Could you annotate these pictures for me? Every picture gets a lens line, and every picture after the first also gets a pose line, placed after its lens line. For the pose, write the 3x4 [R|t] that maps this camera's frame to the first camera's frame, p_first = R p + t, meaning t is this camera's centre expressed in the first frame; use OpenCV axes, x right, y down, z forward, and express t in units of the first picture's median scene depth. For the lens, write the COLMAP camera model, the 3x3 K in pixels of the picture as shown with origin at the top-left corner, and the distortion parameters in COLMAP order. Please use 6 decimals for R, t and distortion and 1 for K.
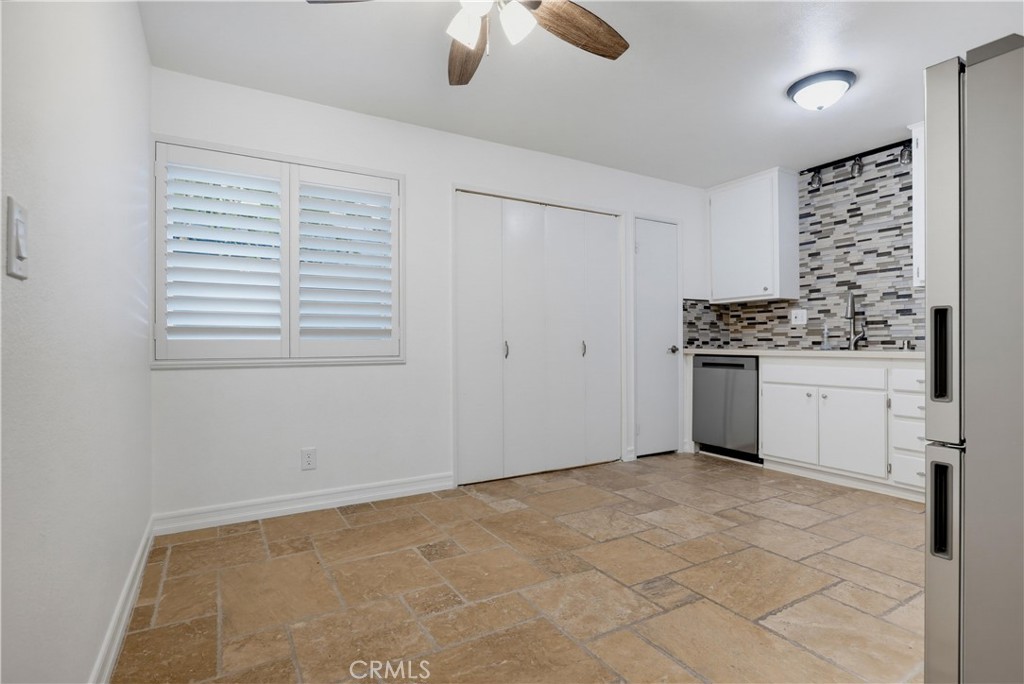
lens RADIAL K [[509.4, 0, 512.0], [0, 509.4, 342.0], [0, 0, 1]] dist [-0.005966, 0.000330]
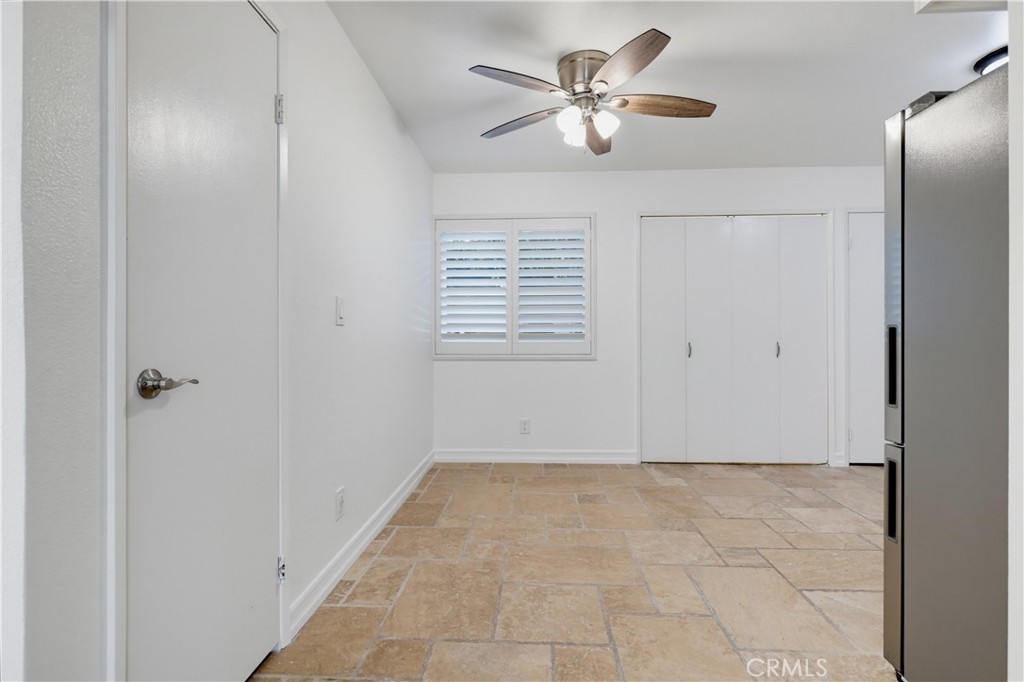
lens RADIAL K [[509.4, 0, 512.0], [0, 509.4, 341.0], [0, 0, 1]] dist [-0.005966, 0.000330]
pose [[0.839034, 0.005813, -0.544047, 0.363622], [0.000067, 0.999942, 0.010787, -0.023052], [0.544078, -0.009087, 0.838985, -0.218977]]
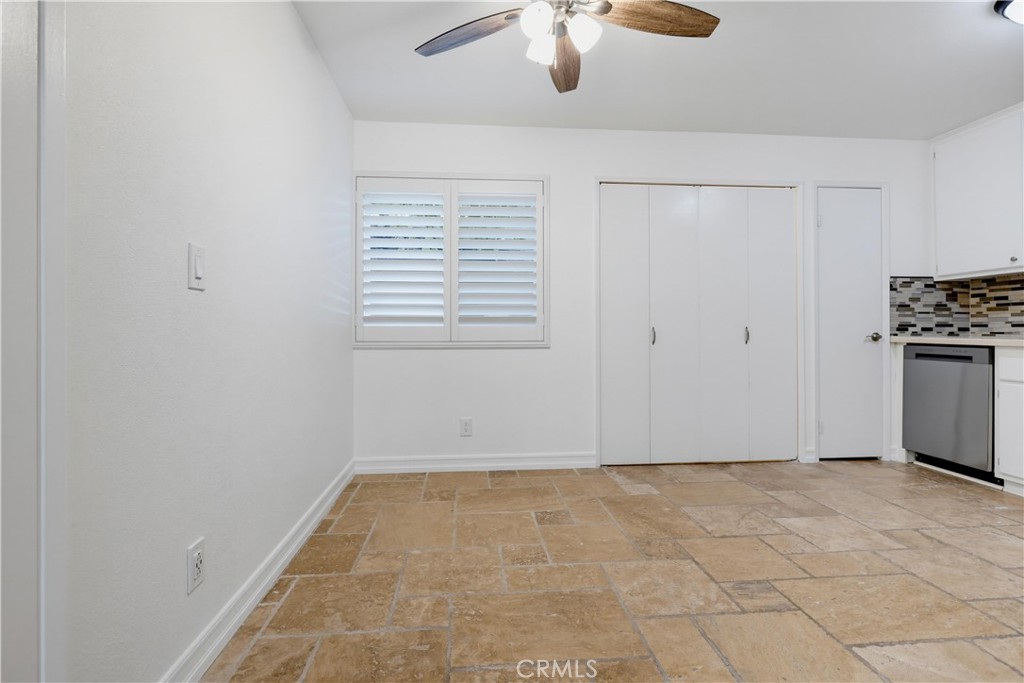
lens RADIAL K [[507.7, 0, 510.7], [0, 507.7, 329.0], [0, 0, 1]] dist [-0.003025, 0.002009]
pose [[0.905249, 0.001093, -0.424880, 0.211200], [-0.000327, 0.999998, 0.001876, -0.000406], [0.424881, -0.001559, 0.905248, -0.027332]]
